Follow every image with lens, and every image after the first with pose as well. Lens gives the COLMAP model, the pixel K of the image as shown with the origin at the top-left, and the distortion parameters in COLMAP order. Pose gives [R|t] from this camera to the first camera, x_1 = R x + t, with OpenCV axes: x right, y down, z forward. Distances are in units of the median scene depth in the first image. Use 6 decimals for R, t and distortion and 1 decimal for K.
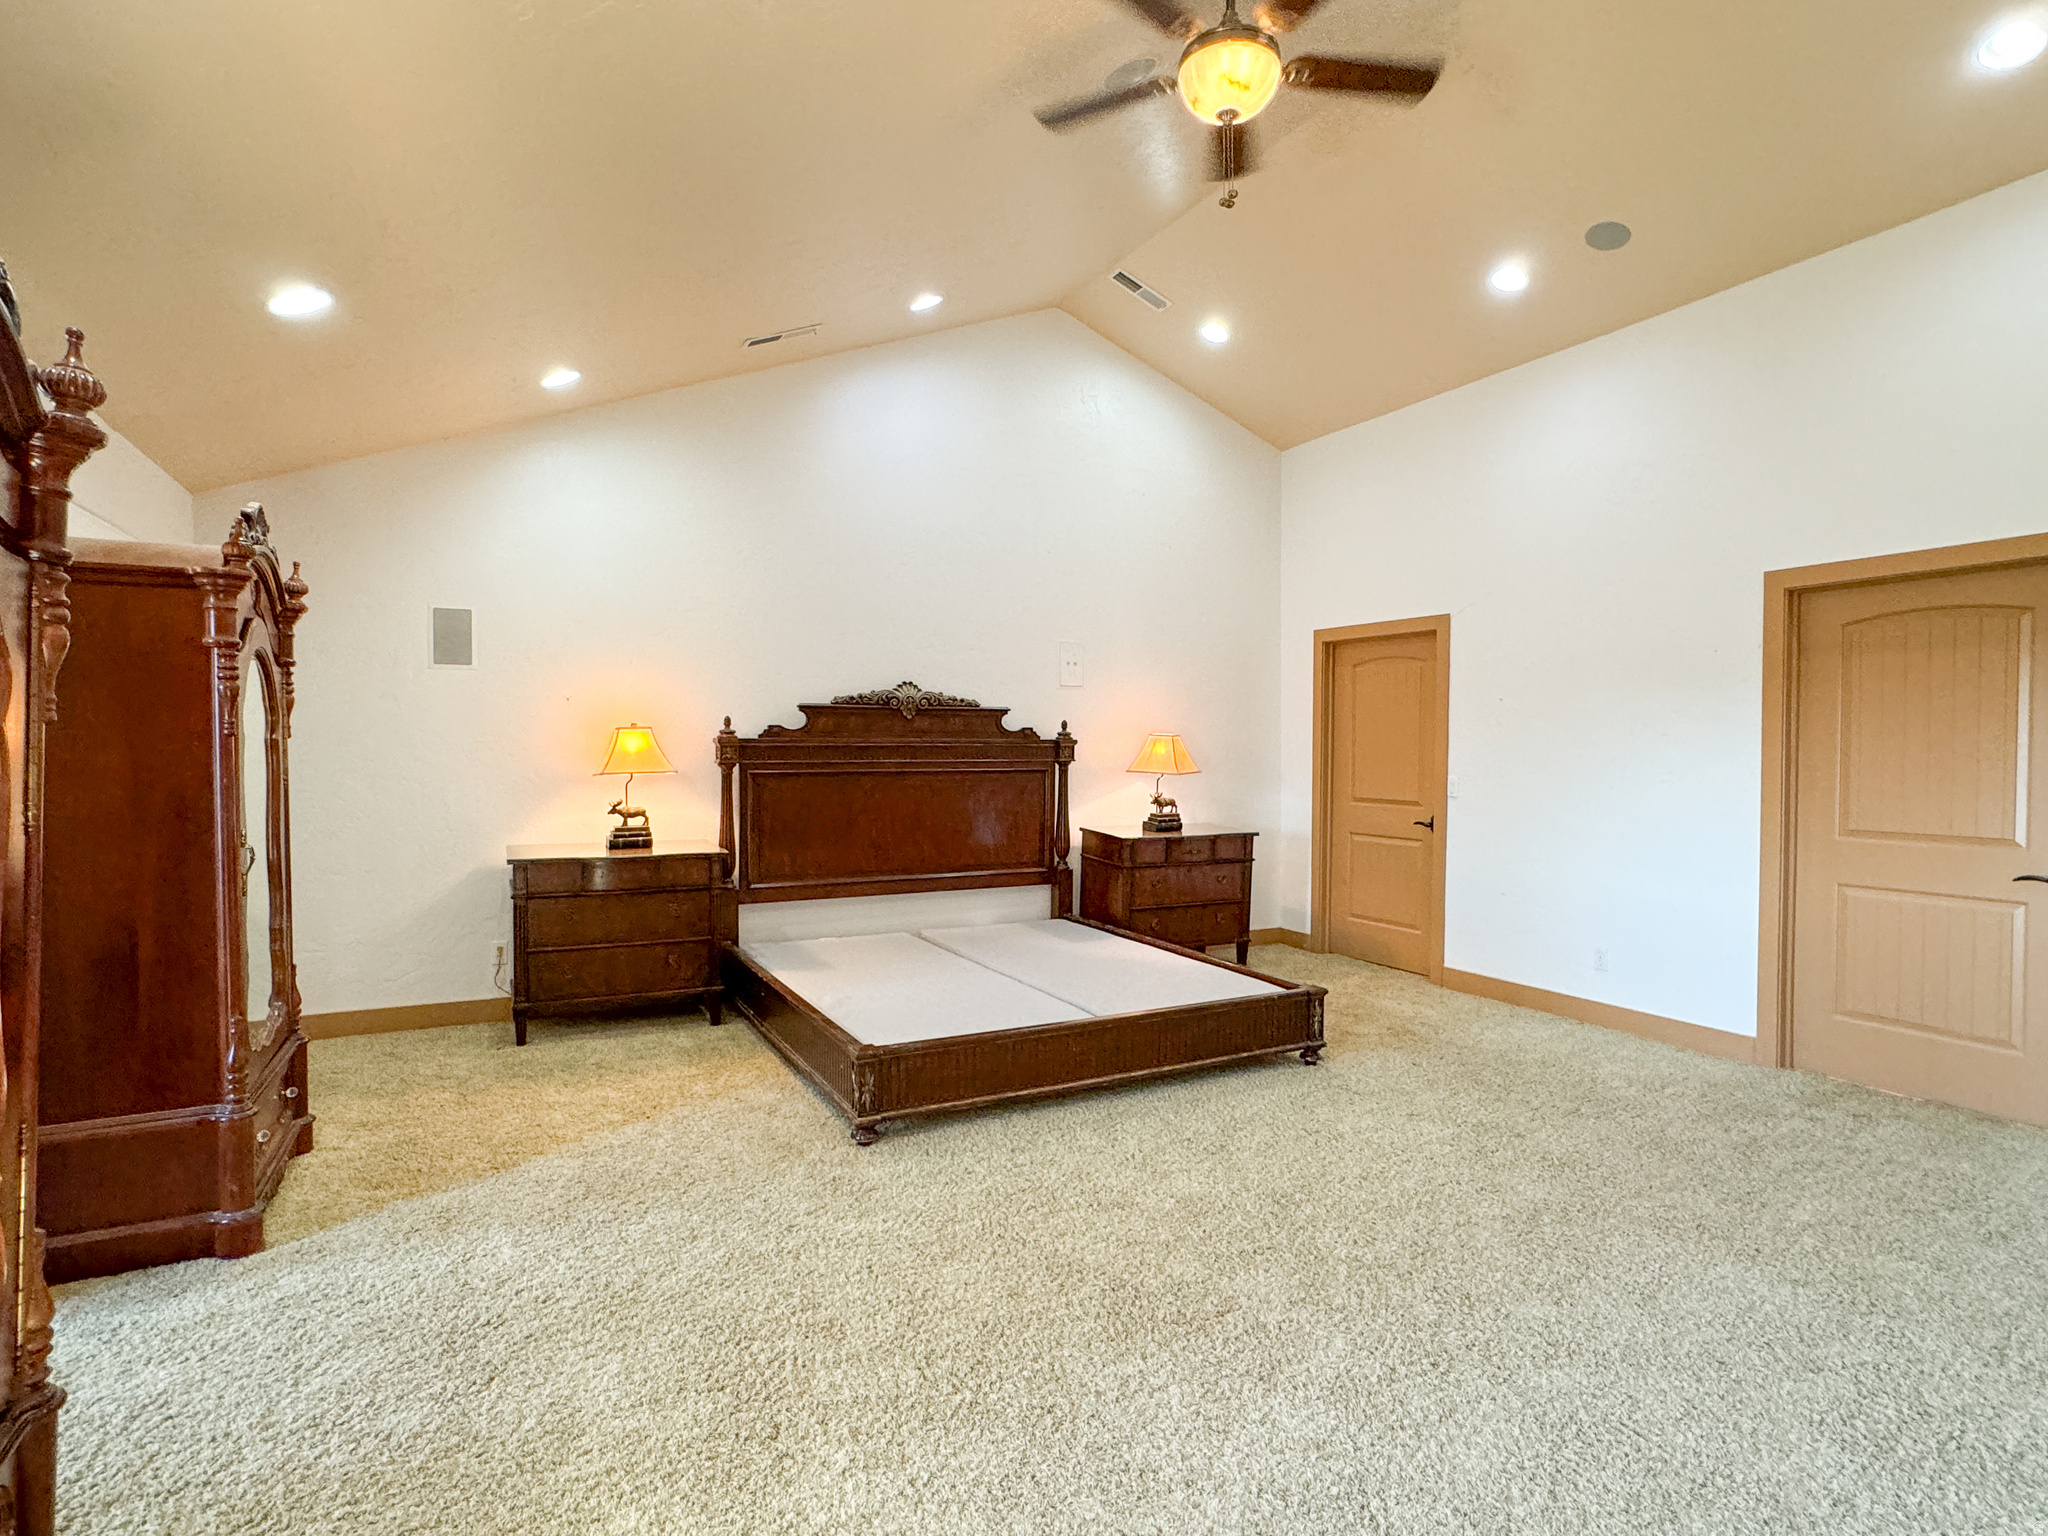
lens RADIAL K [[1034.2, 0, 1024.0], [0, 1034.2, 768.0], [0, 0, 1]] dist [-0.046025, 0.020844]
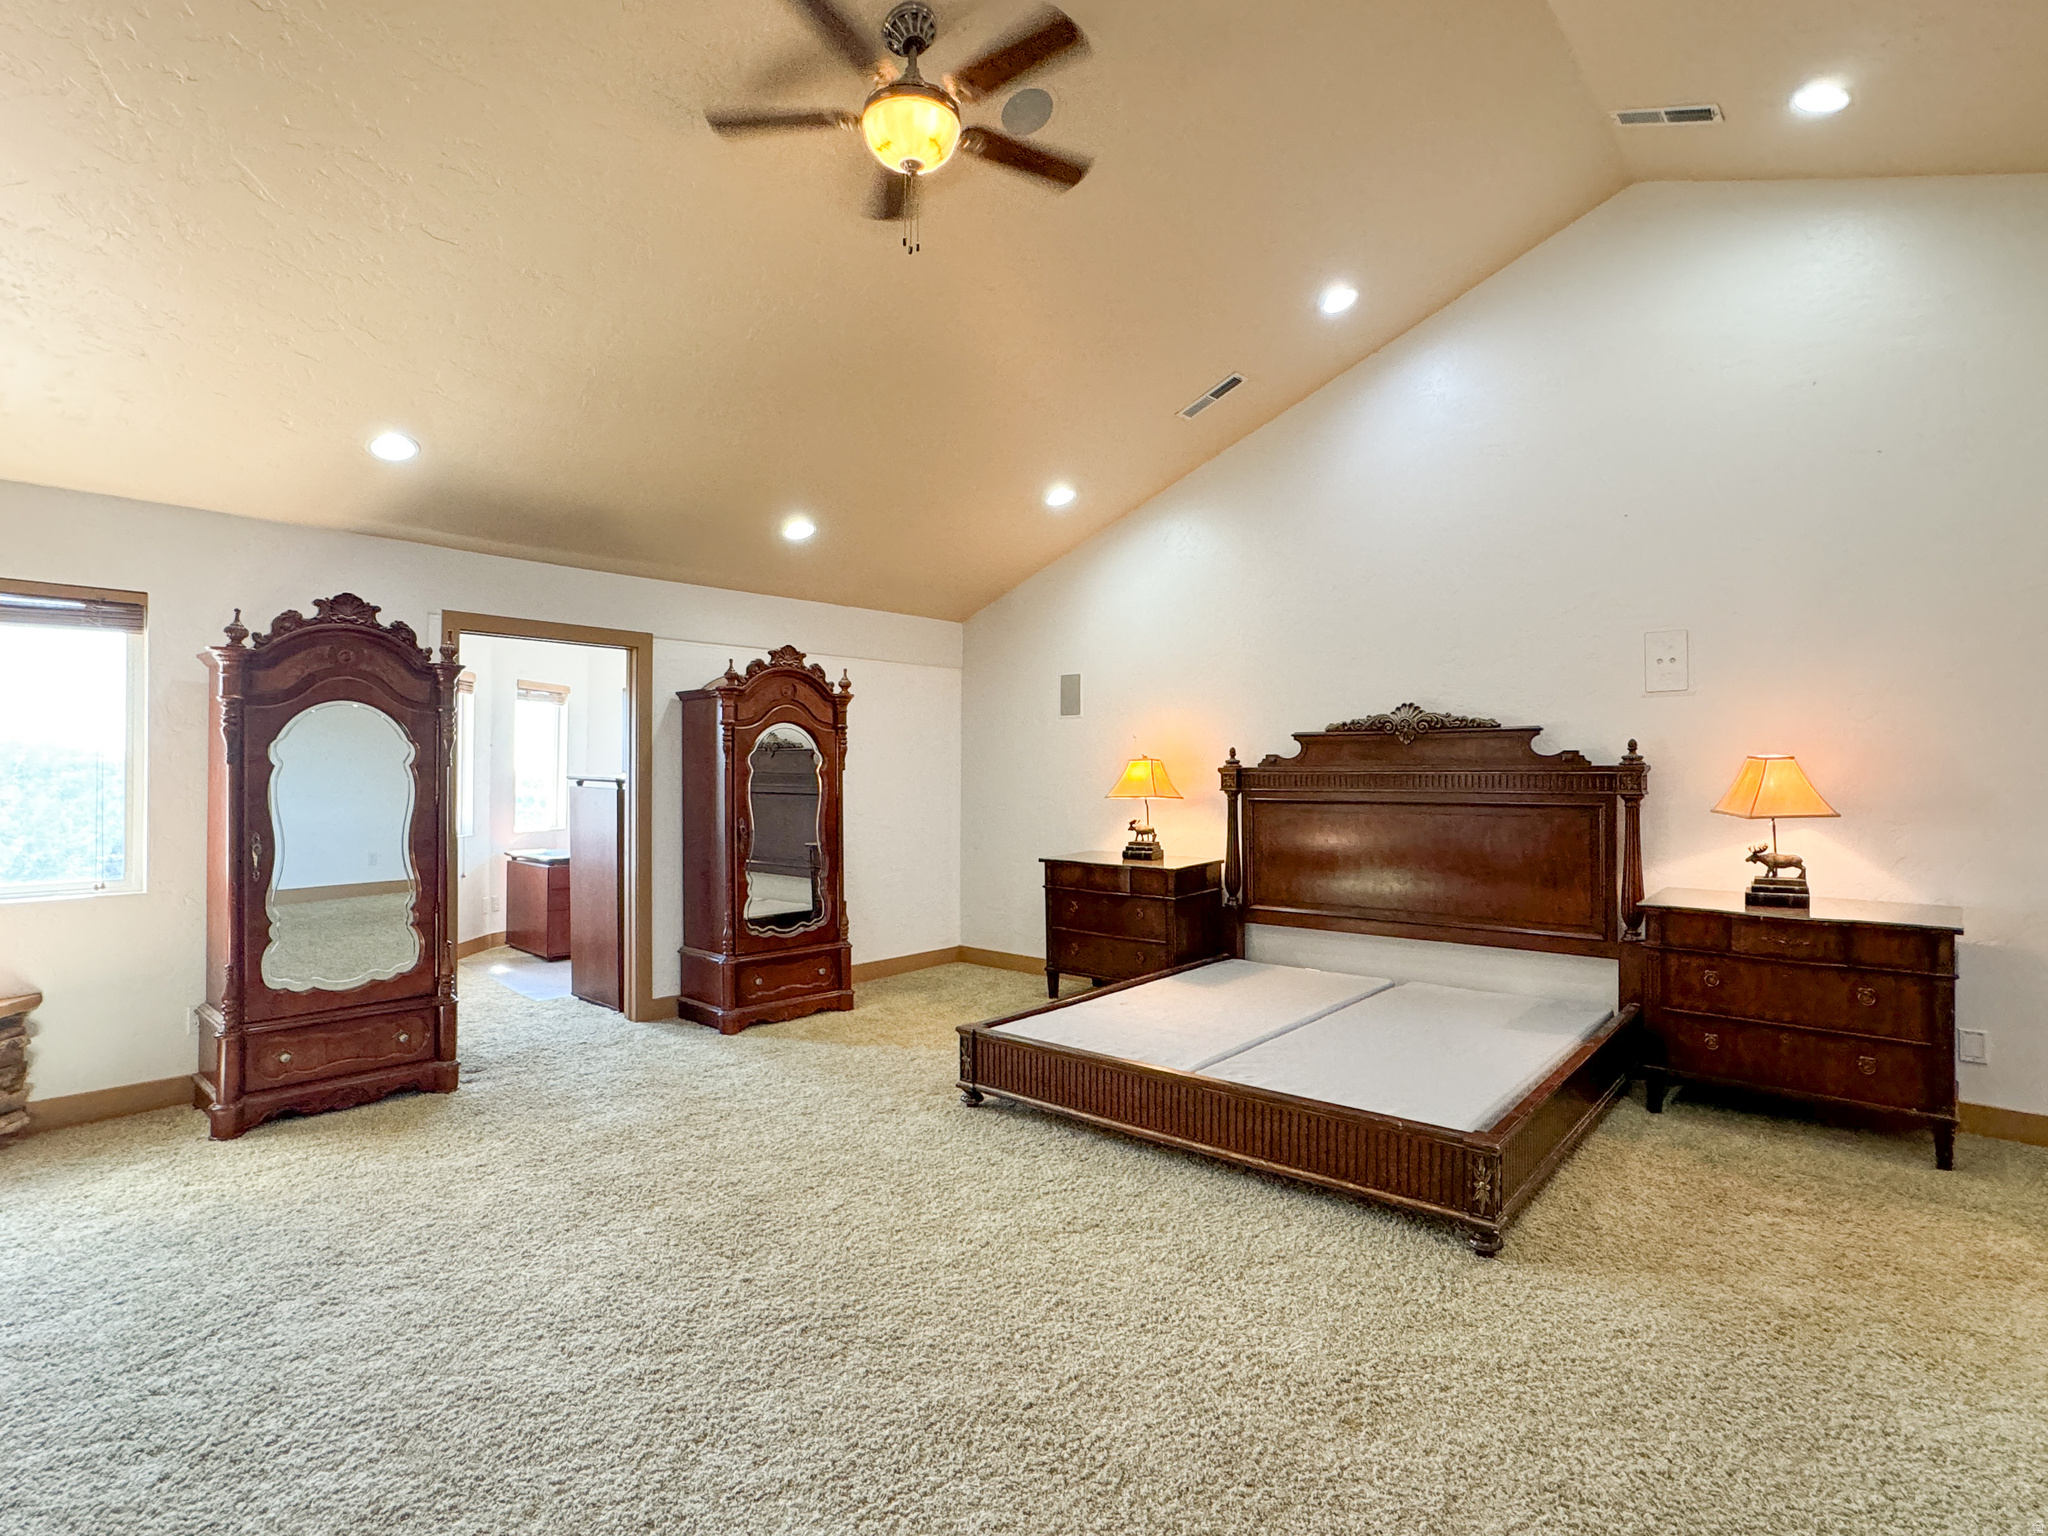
lens RADIAL K [[1033.5, 0, 1020.9], [0, 1033.5, 748.2], [0, 0, 1]] dist [0.000608, 0.000192]
pose [[0.381368, -0.027560, -0.924012, 1.578293], [-0.025738, 0.998851, -0.040415, 0.001396], [0.924065, 0.039195, 0.380221, 0.940709]]
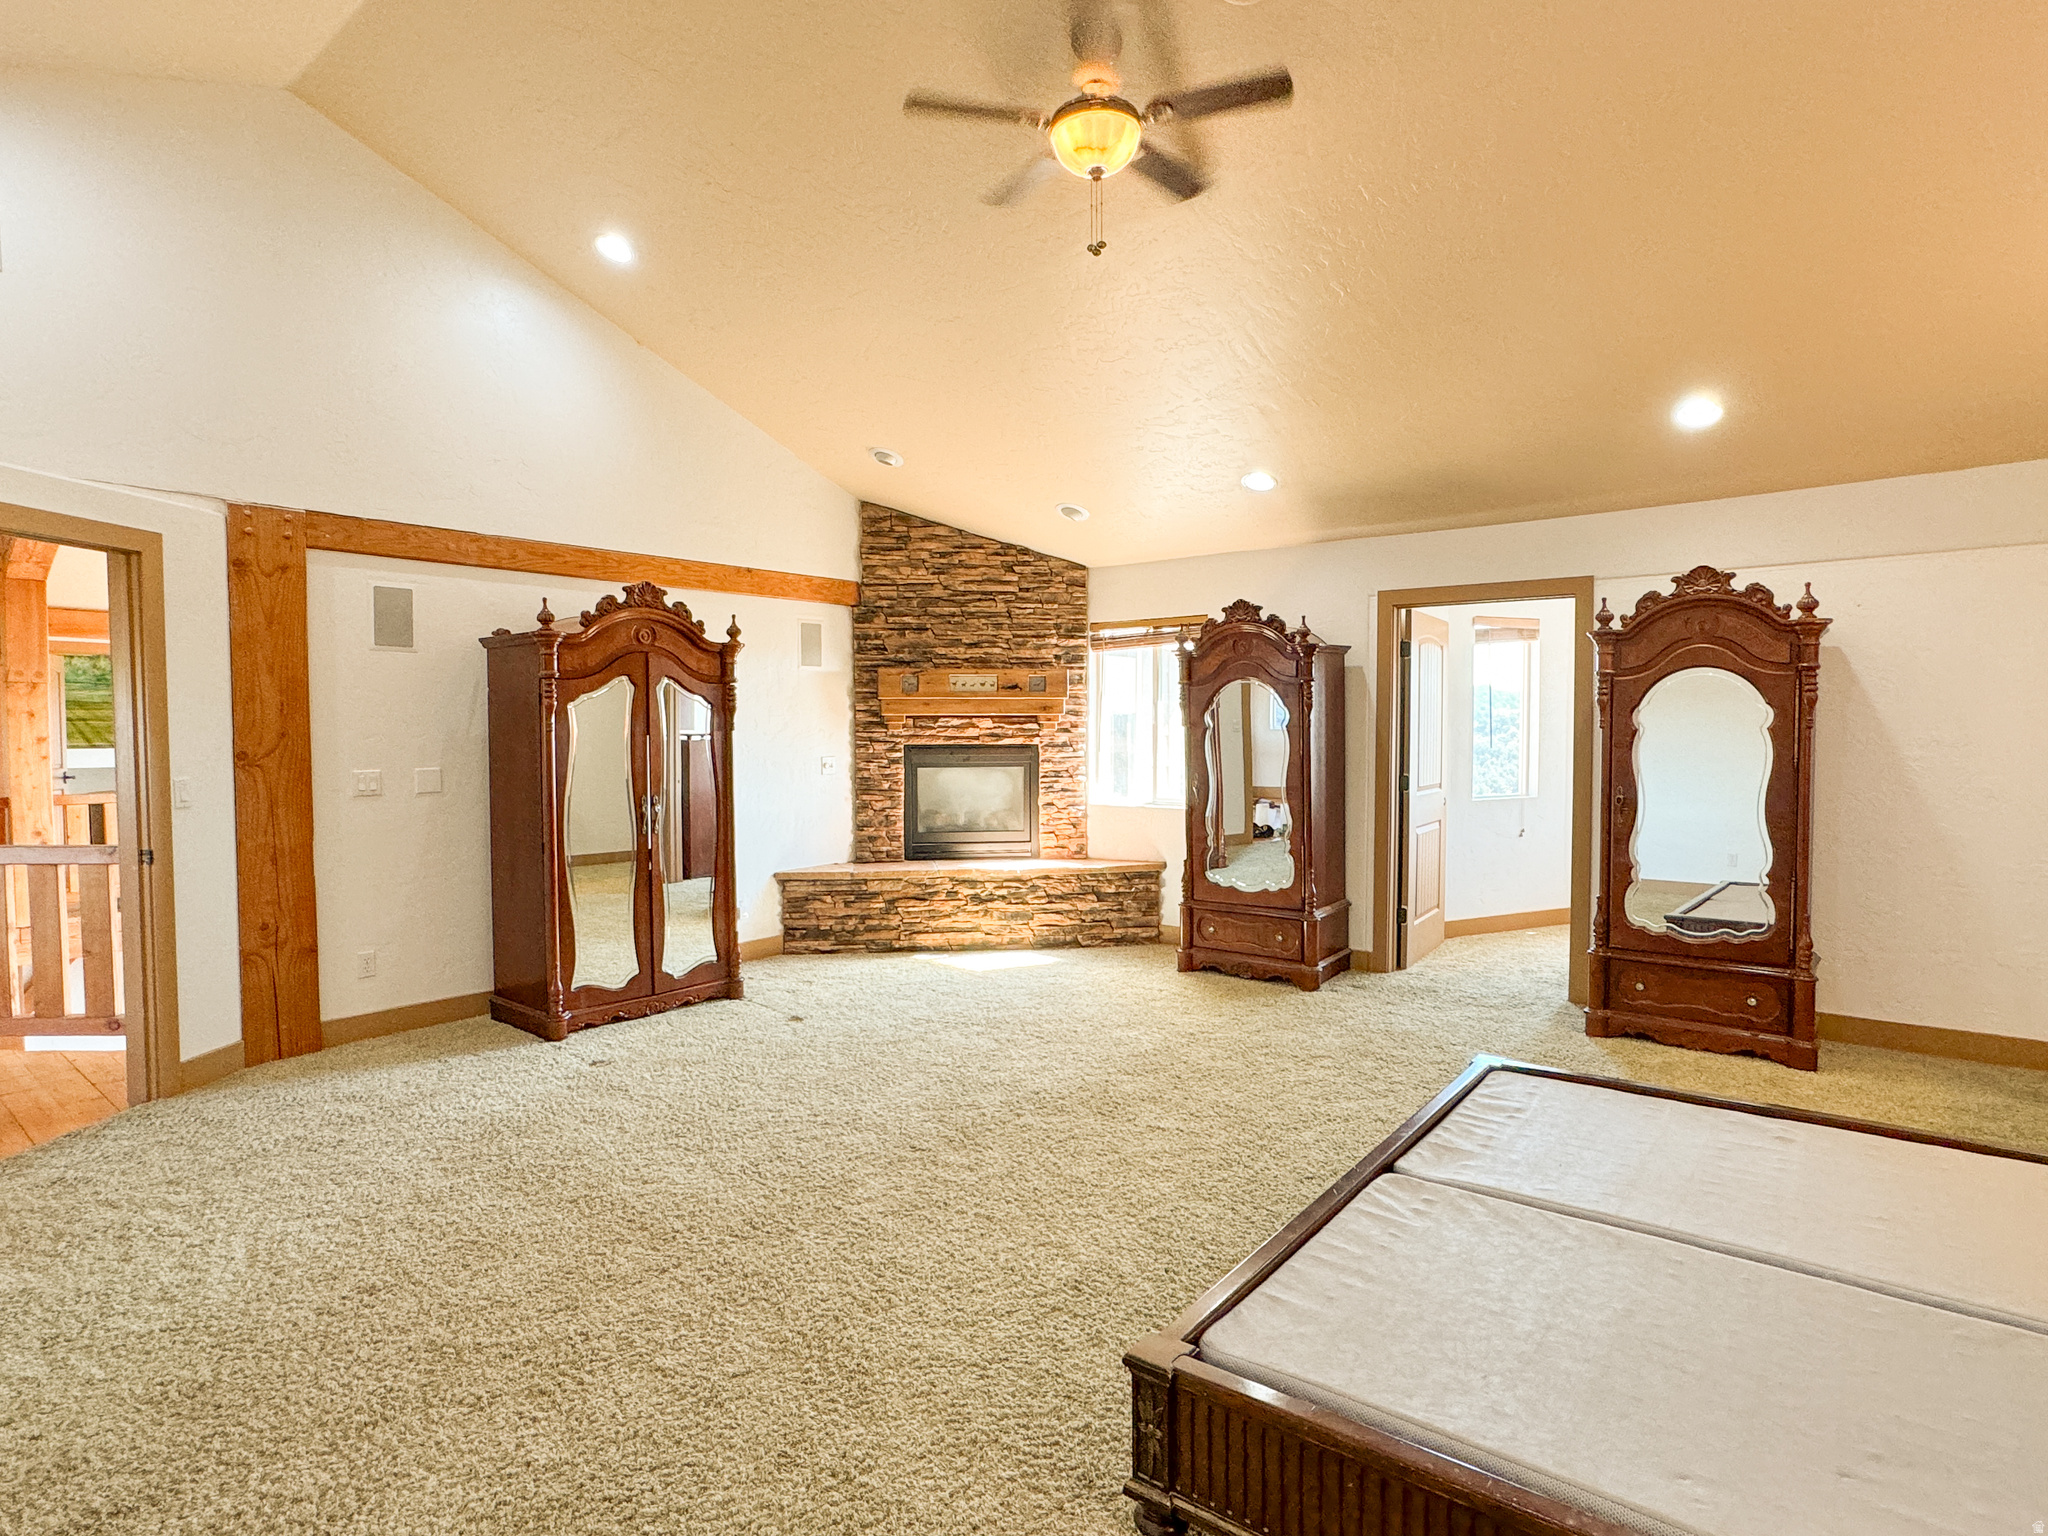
lens RADIAL K [[1043.0, 0, 1018.5], [0, 1043.0, 788.1], [0, 0, 1]] dist [-0.130922, 0.075279]
pose [[-0.902662, 0.010360, -0.430226, 0.974454], [-0.020953, 0.997466, 0.067982, -0.023492], [0.429840, 0.070380, -0.900158, 2.557056]]
